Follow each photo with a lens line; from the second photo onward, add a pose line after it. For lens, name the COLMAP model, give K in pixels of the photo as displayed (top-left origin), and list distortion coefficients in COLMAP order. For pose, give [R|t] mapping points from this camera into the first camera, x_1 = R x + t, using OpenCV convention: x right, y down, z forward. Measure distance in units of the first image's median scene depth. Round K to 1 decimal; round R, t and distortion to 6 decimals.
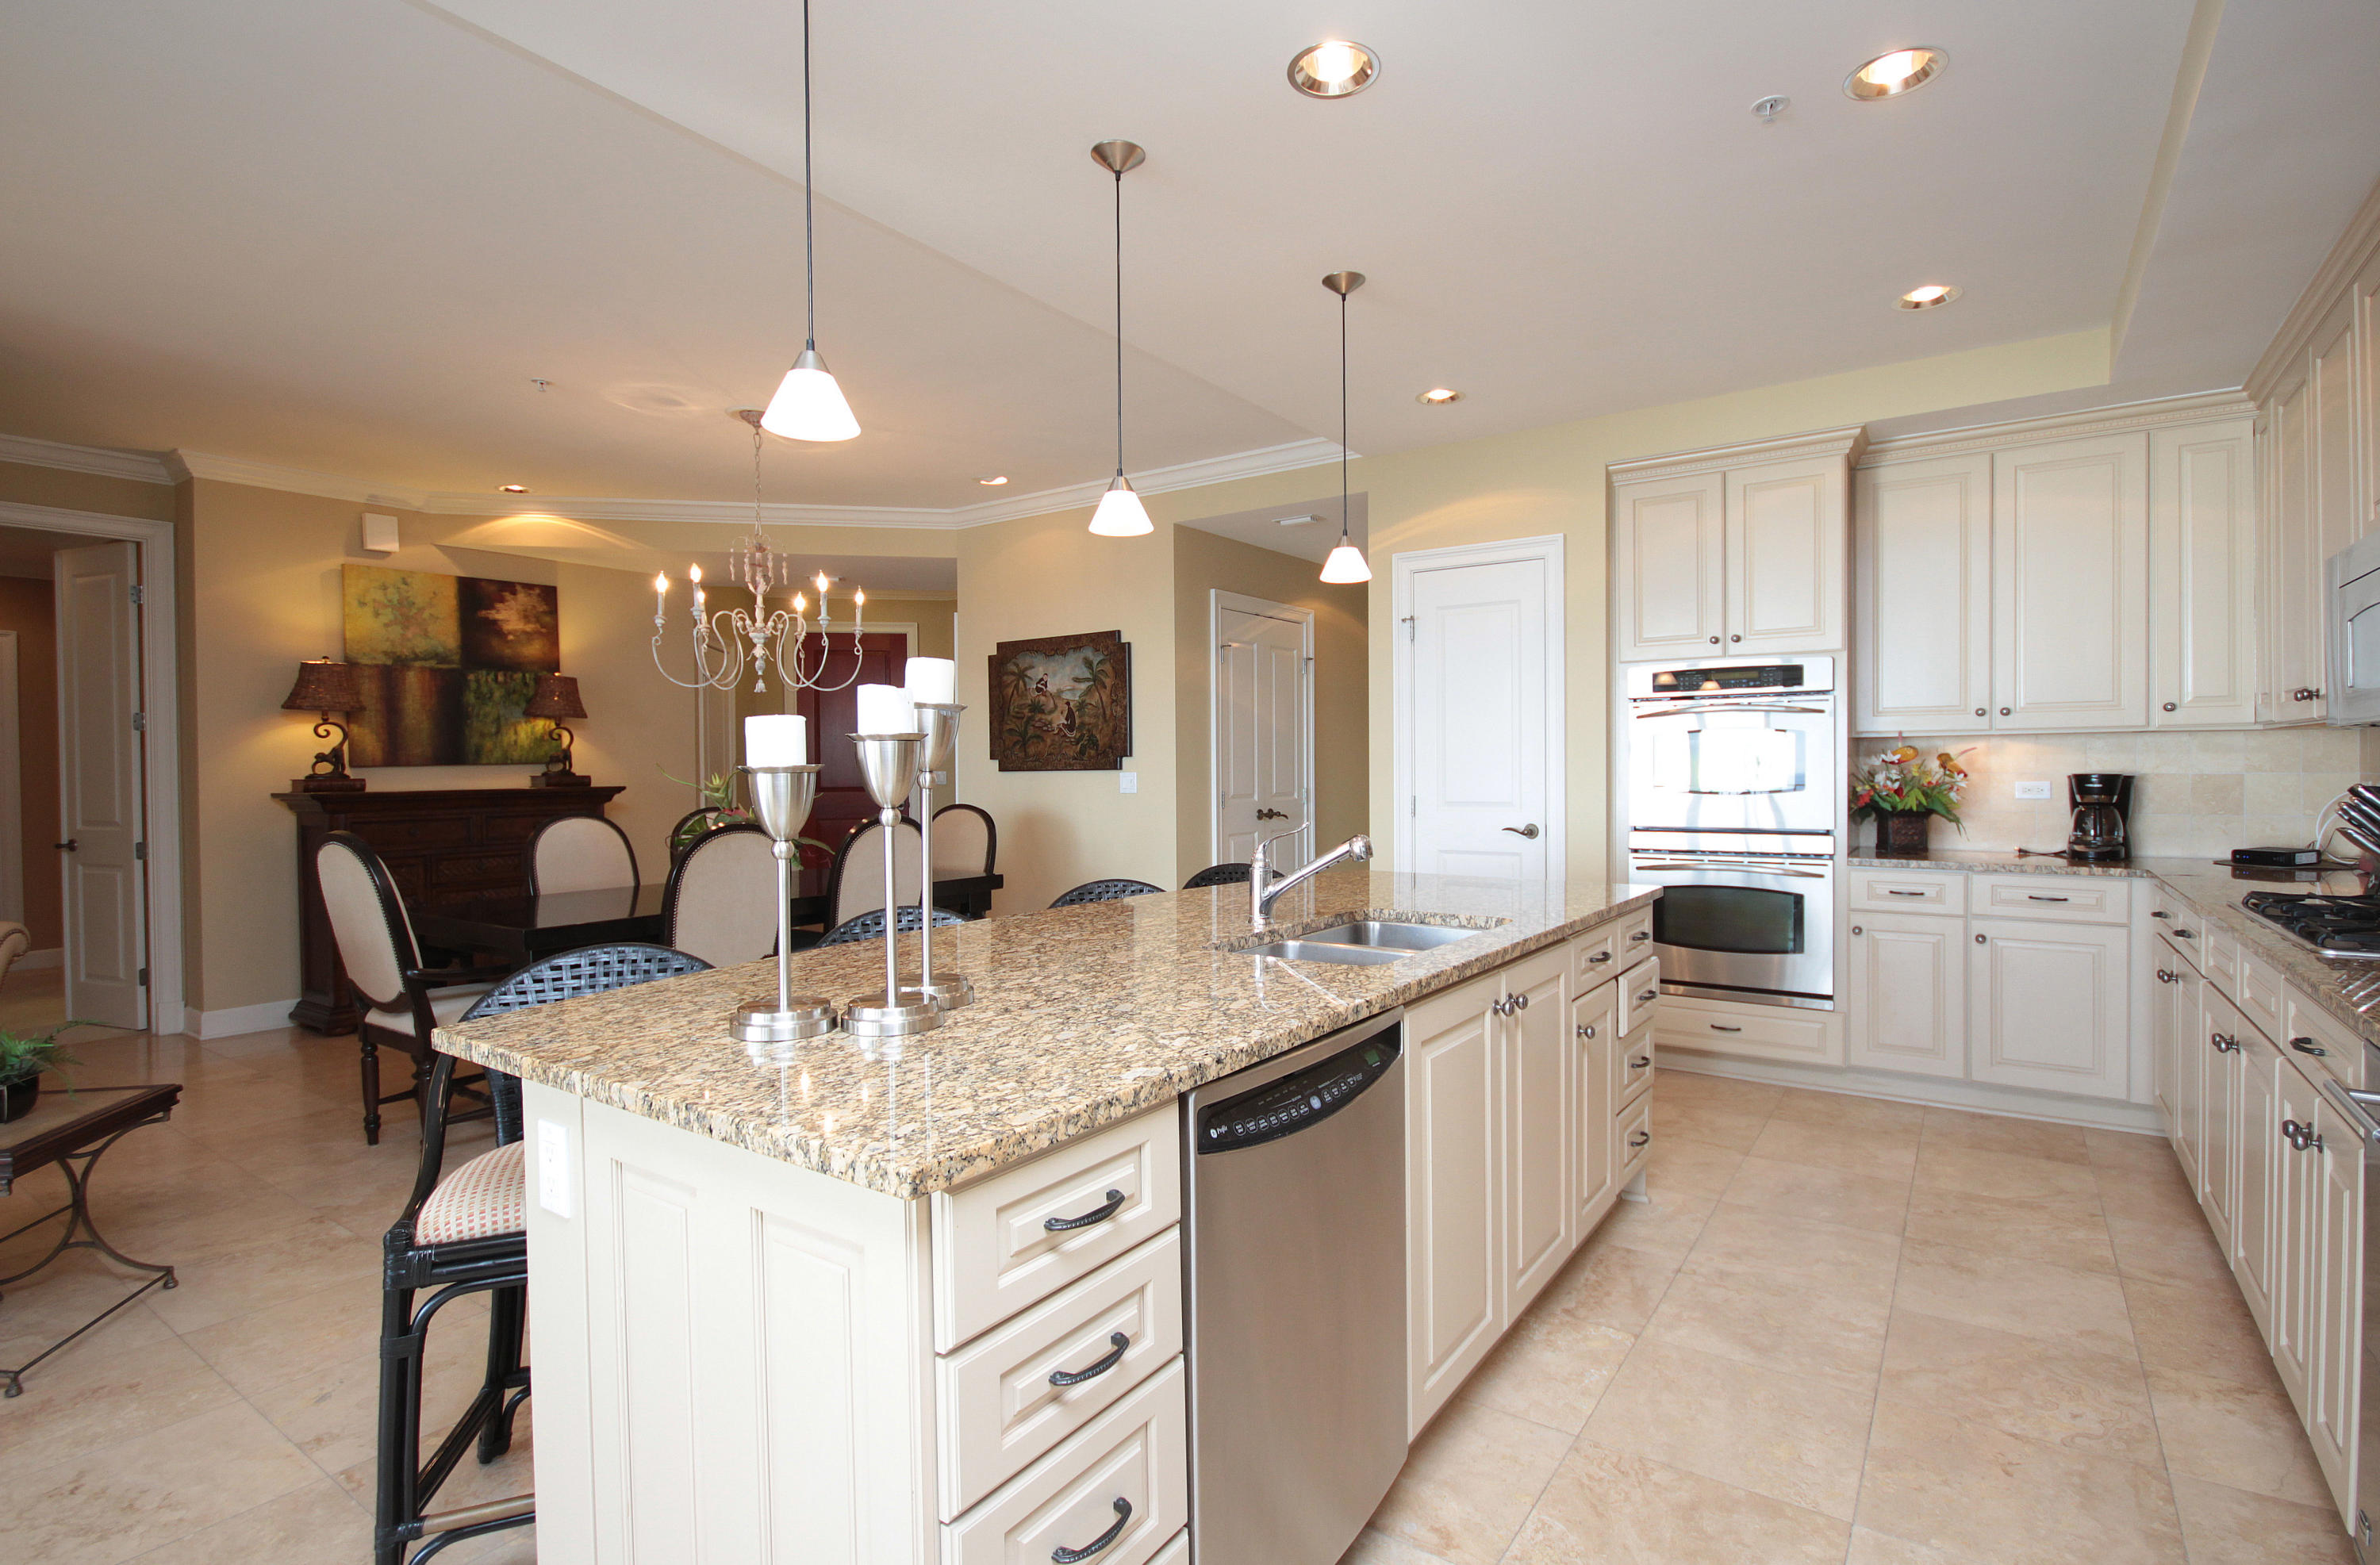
lens RADIAL K [[1122.9, 0, 1220.5], [0, 1122.9, 782.9], [0, 0, 1]] dist [0.016362, -0.016308]
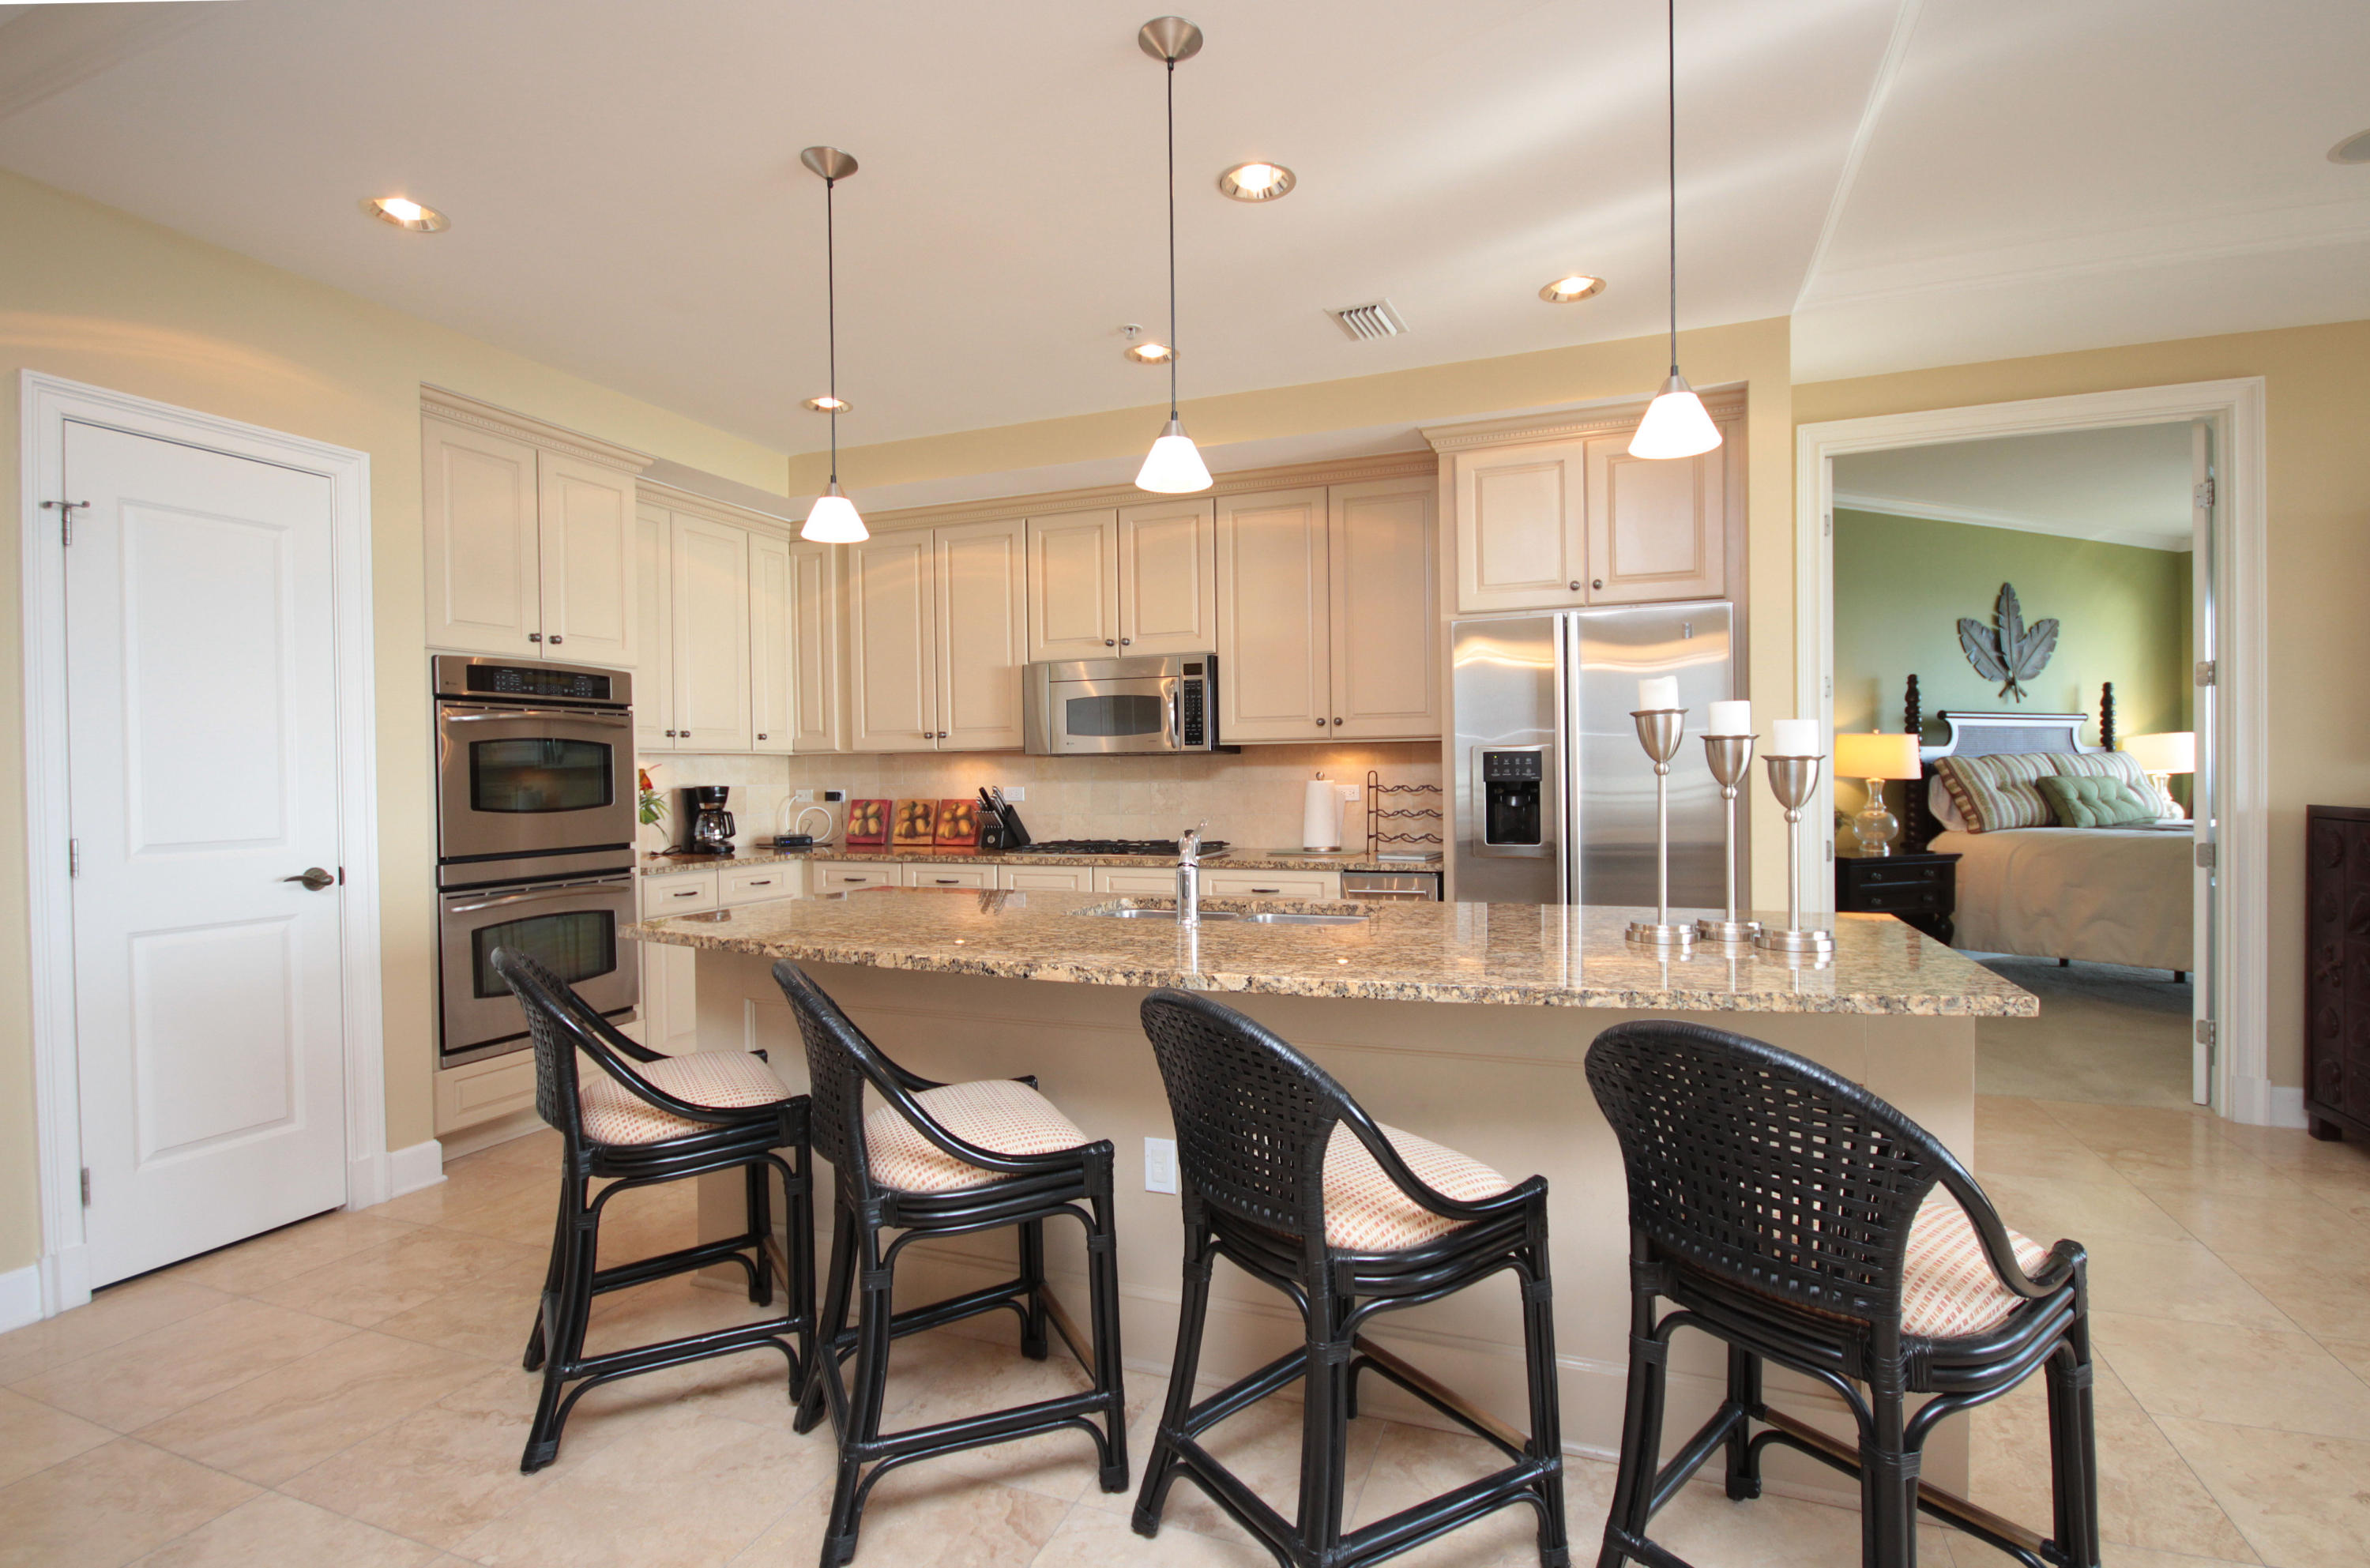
lens RADIAL K [[1114.4, 0, 1207.6], [0, 1114.4, 782.6], [0, 0, 1]] dist [-0.000340, -0.000271]
pose [[-0.229861, 0.002217, 0.973221, -0.476676], [0.029879, 0.999542, 0.004780, -0.001544], [-0.972765, 0.030177, -0.229822, 0.619626]]
